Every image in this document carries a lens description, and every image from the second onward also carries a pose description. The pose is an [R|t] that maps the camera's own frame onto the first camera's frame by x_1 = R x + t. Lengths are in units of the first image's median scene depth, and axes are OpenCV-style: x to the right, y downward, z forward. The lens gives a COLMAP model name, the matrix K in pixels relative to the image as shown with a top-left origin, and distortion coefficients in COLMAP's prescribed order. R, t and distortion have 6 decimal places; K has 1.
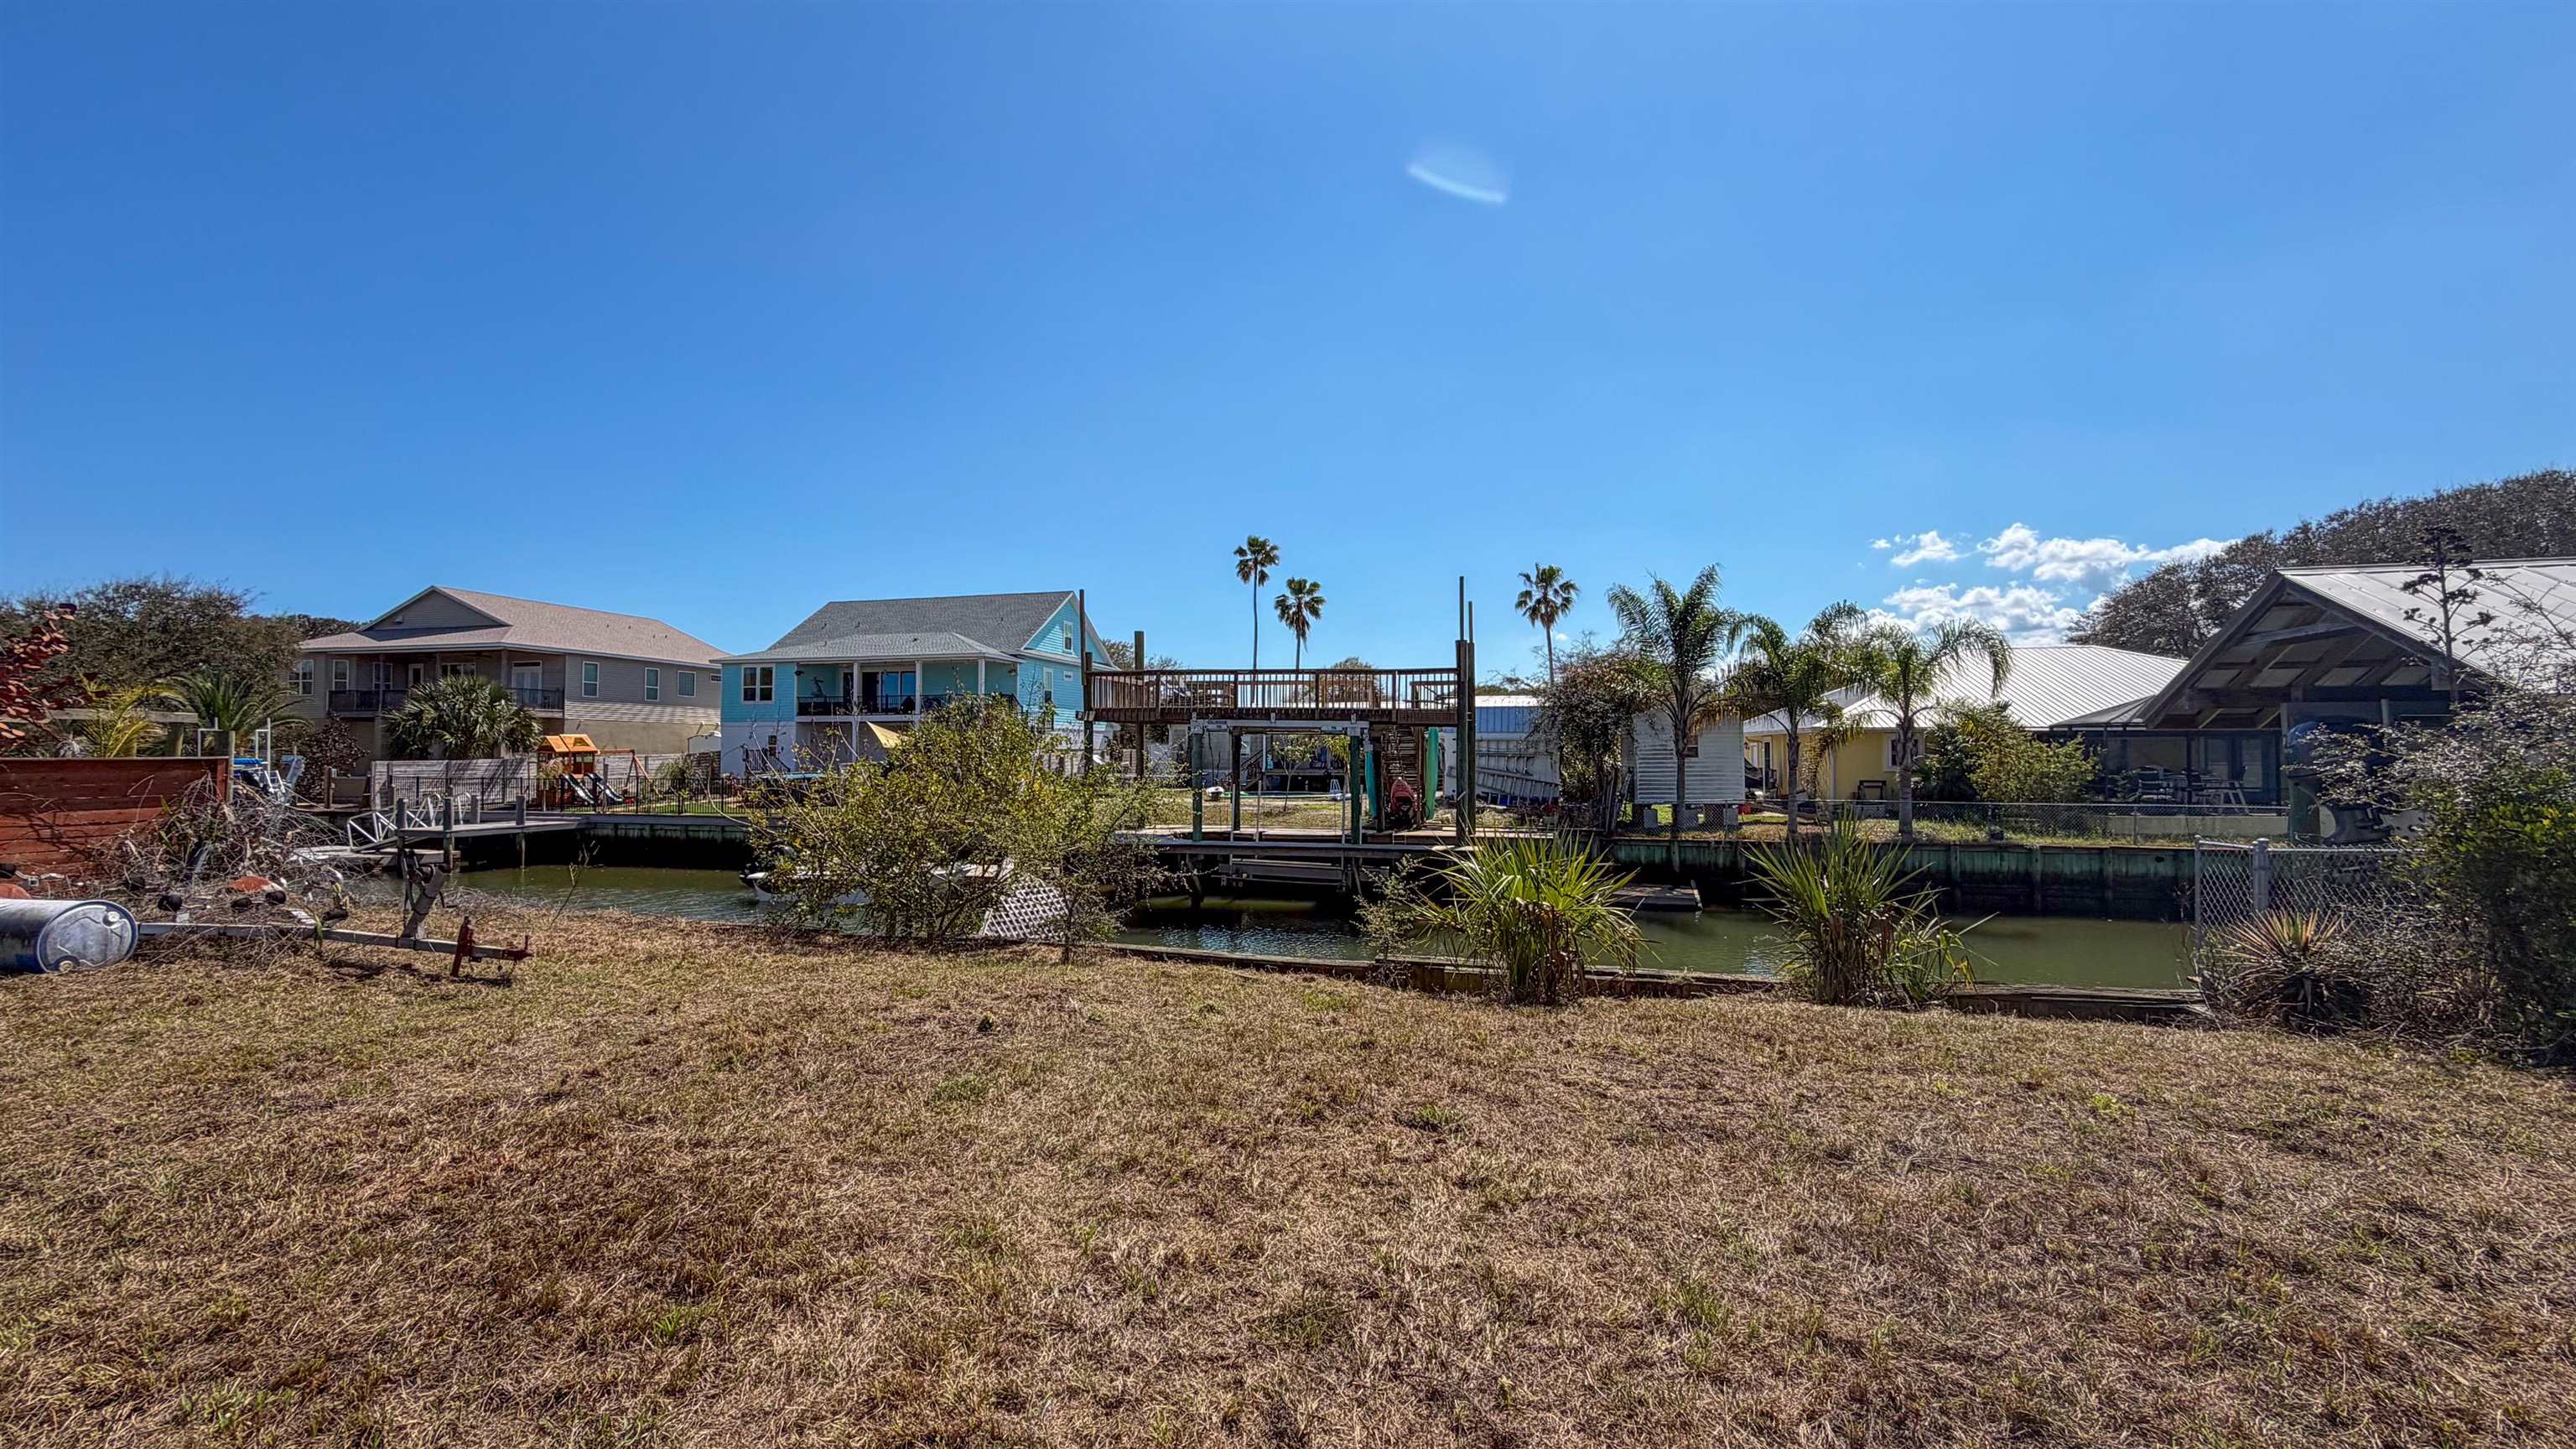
lens RADIAL K [[1010.8, 0, 1293.9], [0, 1010.8, 716.9], [0, 0, 1]] dist [-0.001368, -0.000035]
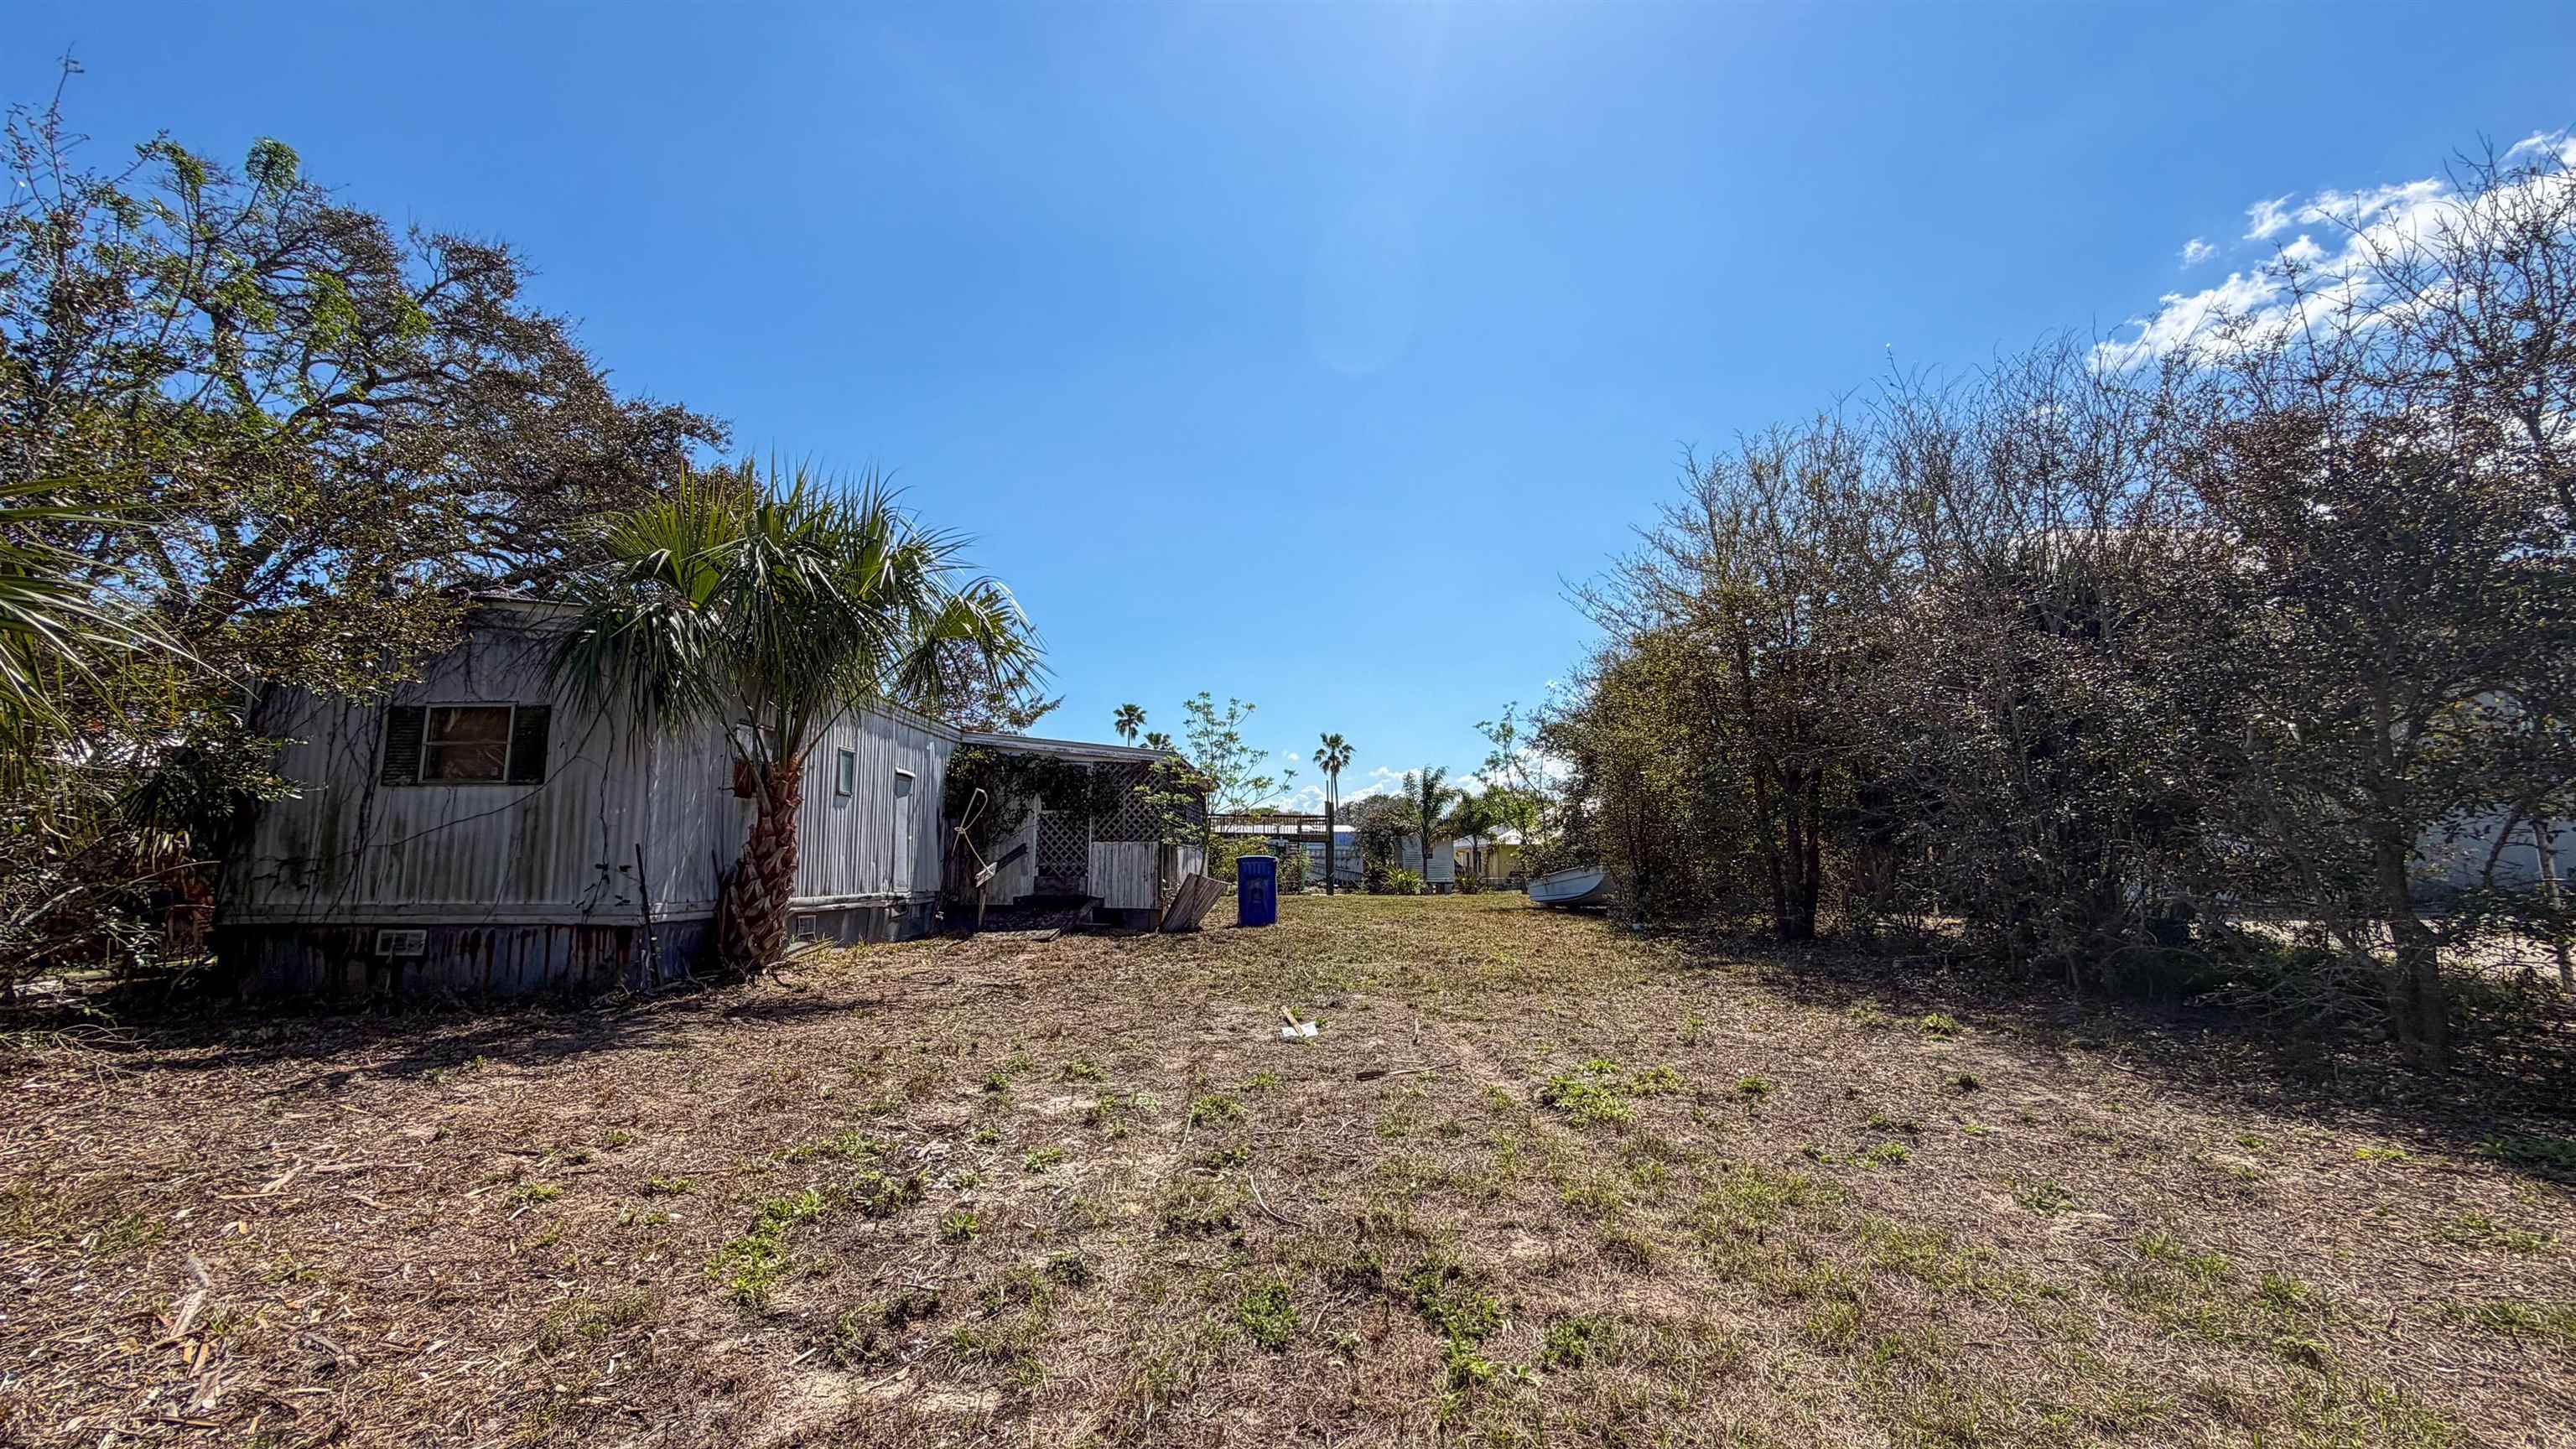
lens RADIAL K [[1040.9, 0, 1288.0], [0, 1040.9, 724.5], [0, 0, 1]] dist [-0.000305, -0.000136]
pose [[0.969134, 0.036416, 0.243828, -0.277344], [-0.010920, 0.994401, -0.105111, -0.003284], [-0.246291, 0.099204, 0.964105, -0.670545]]
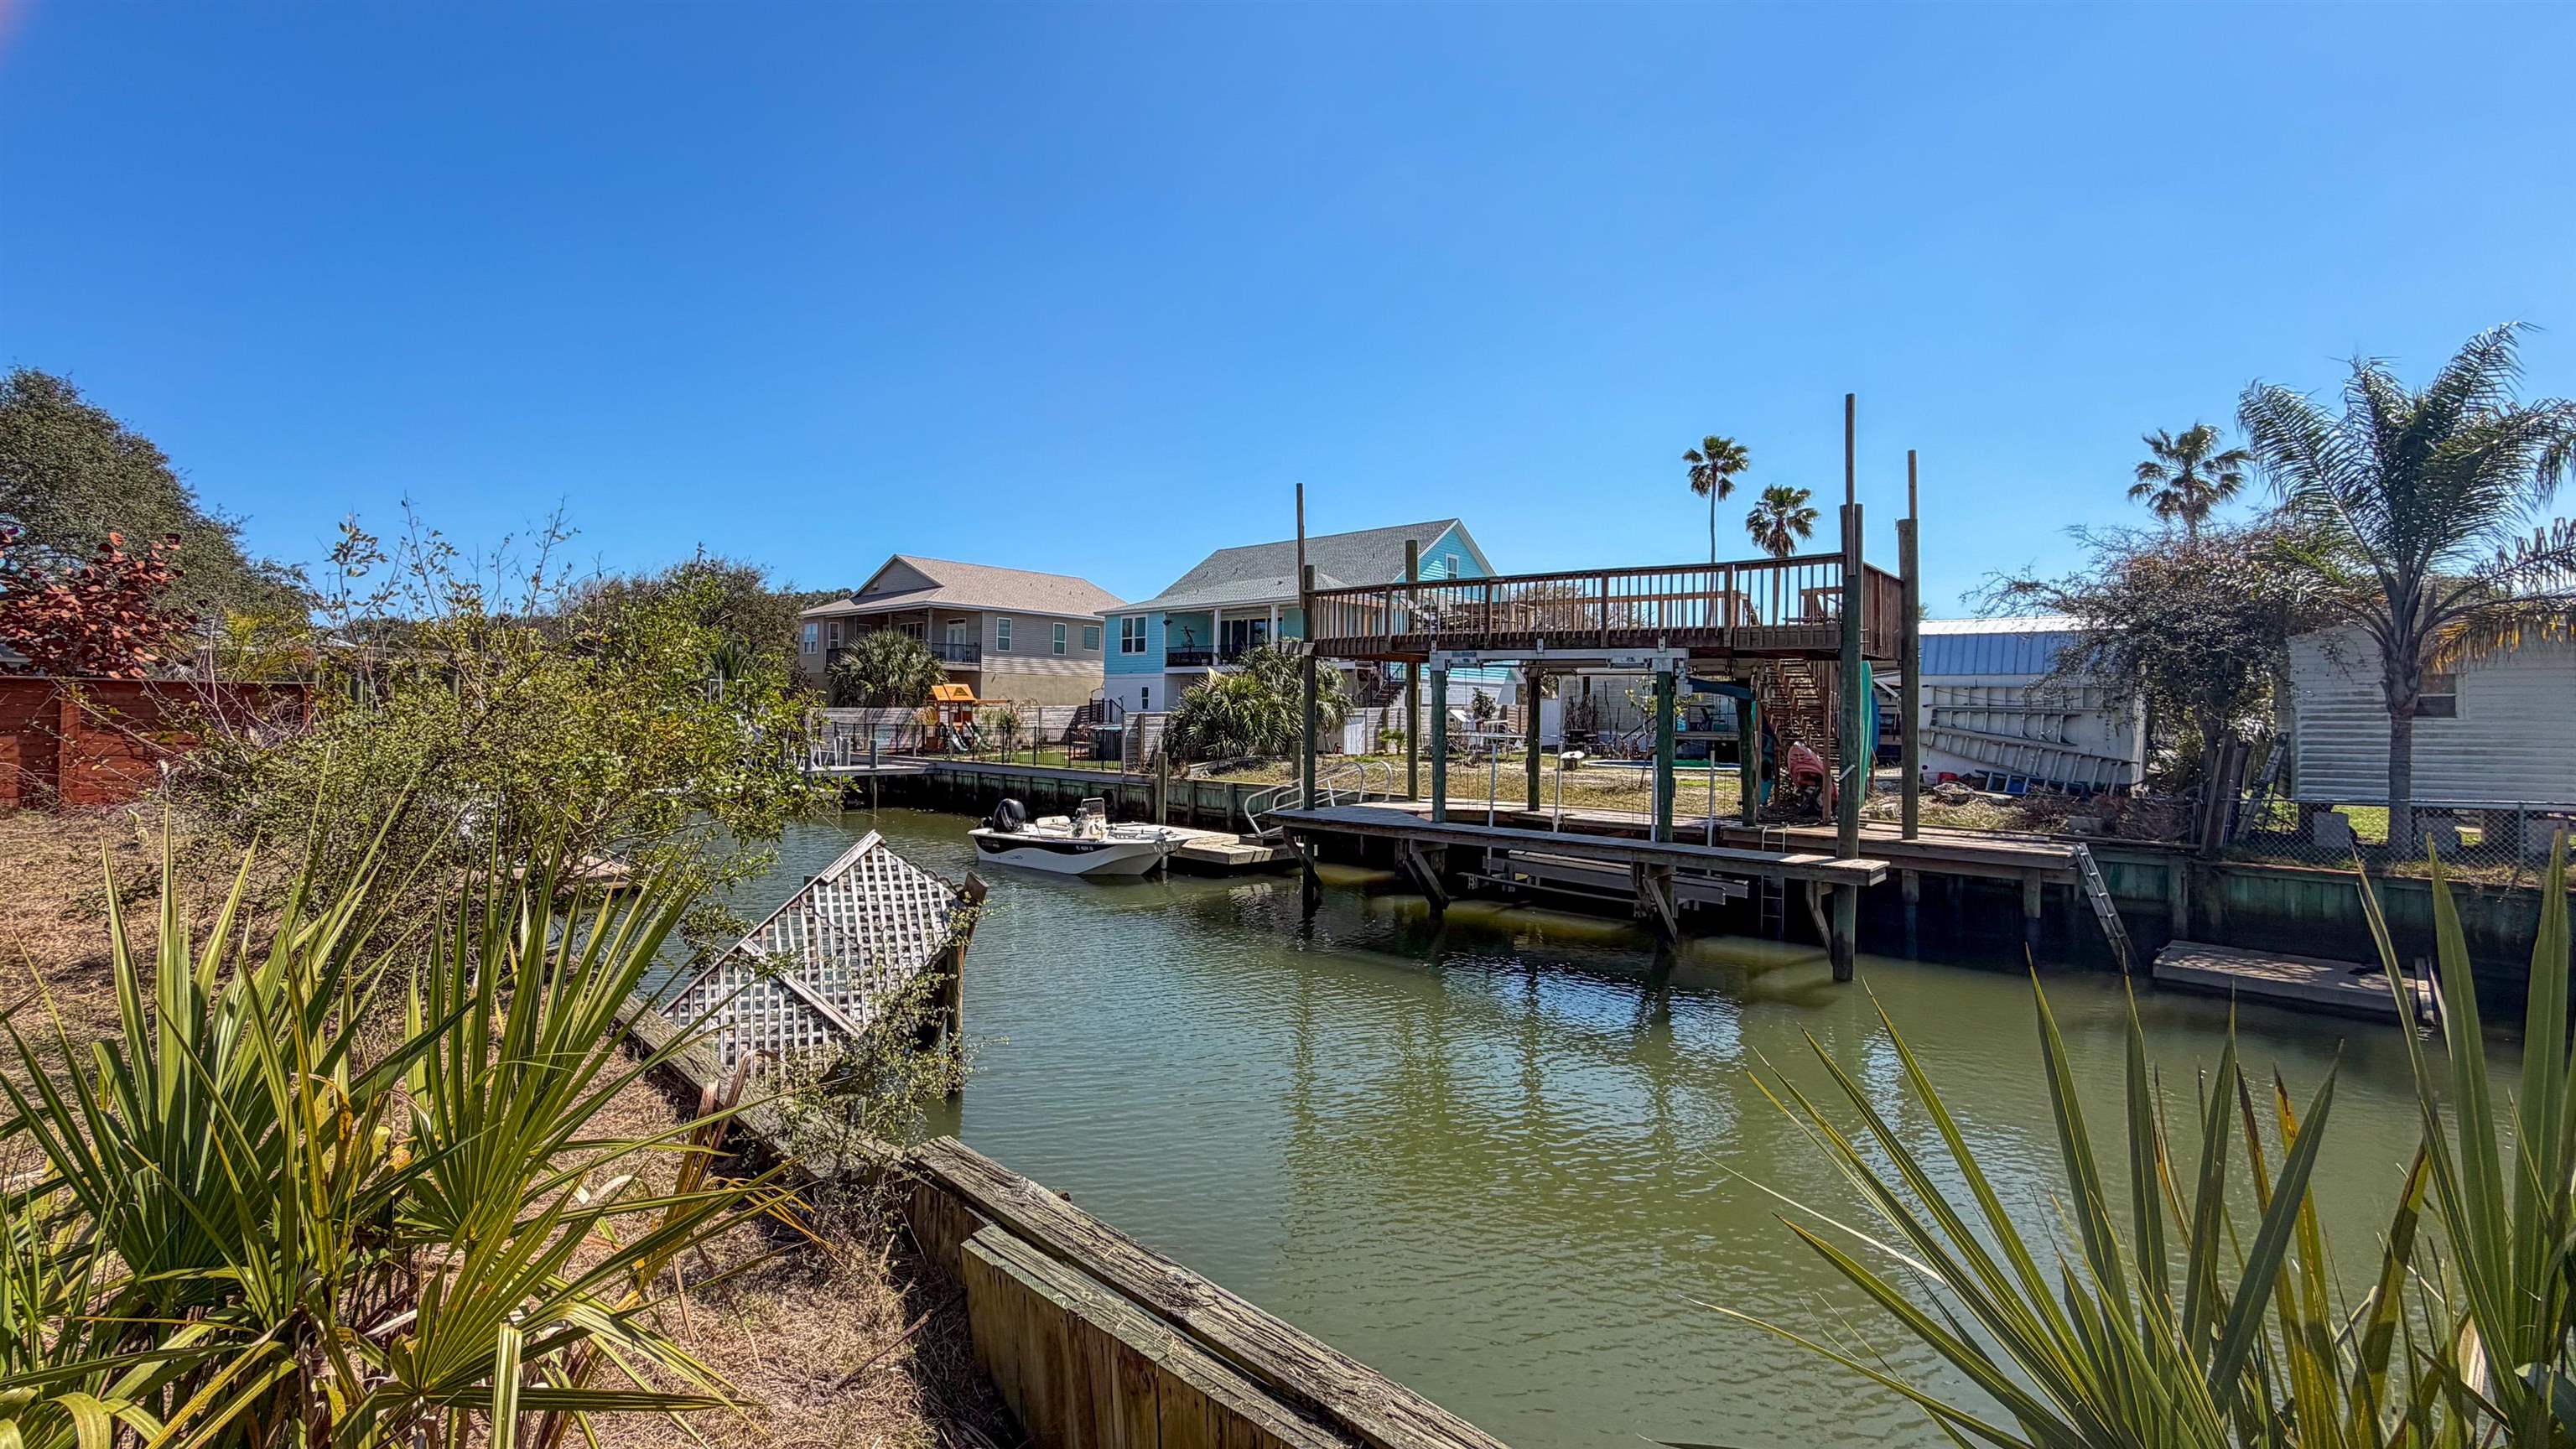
lens RADIAL K [[1069.7, 0, 1275.9], [0, 1069.7, 725.1], [0, 0, 1]] dist [0.003985, 0.000328]
pose [[0.879298, 0.016332, -0.475991, 0.096510], [0.003858, 0.999135, 0.041408, 0.013645], [0.476255, -0.038247, 0.878475, 0.169990]]
